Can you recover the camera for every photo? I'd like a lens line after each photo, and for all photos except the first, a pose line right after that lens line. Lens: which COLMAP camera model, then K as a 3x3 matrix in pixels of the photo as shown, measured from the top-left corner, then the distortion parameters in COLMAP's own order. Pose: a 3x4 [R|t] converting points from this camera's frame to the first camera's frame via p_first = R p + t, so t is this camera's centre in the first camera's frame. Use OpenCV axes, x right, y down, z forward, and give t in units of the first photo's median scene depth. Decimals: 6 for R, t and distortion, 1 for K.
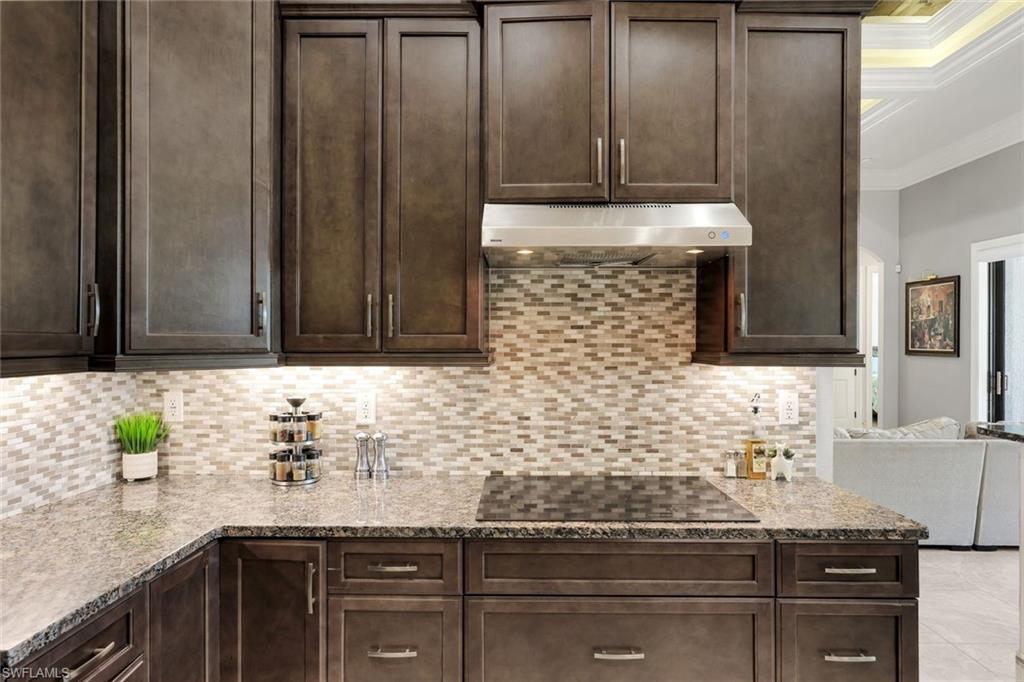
lens RADIAL K [[598.4, 0, 510.7], [0, 598.4, 342.8], [0, 0, 1]] dist [0.004283, -0.000659]
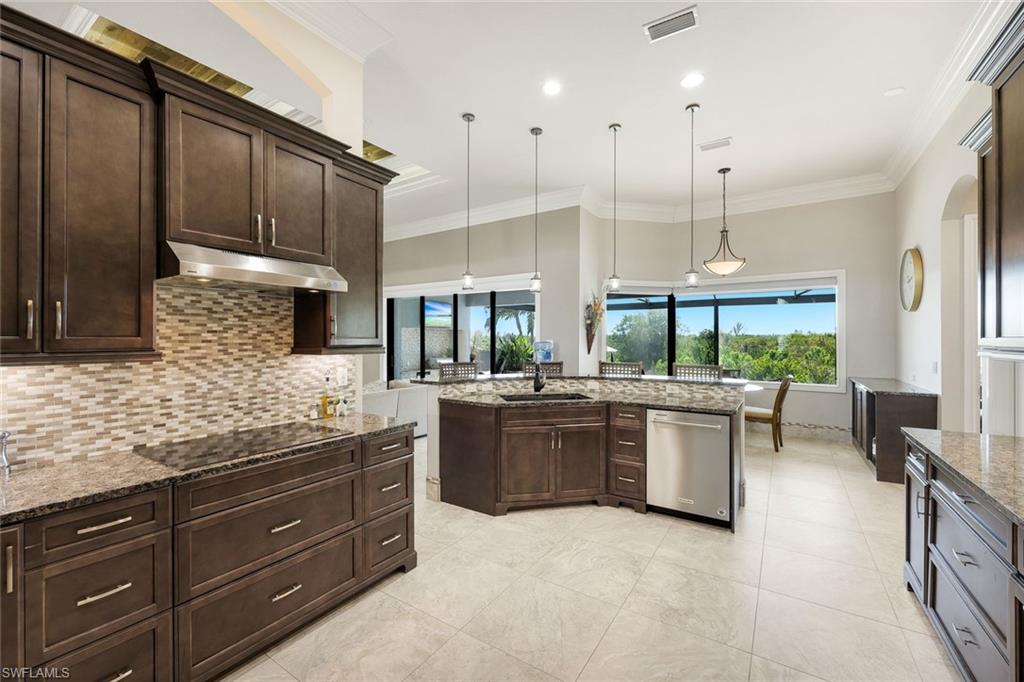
lens RADIAL K [[414.9, 0, 512.3], [0, 414.9, 340.0], [0, 0, 1]] dist [0.000370, 0.000062]
pose [[0.534627, -0.001798, 0.845087, -0.342000], [-0.000537, 0.999997, 0.002467, -0.009034], [-0.845088, -0.001773, 0.534624, -0.129756]]
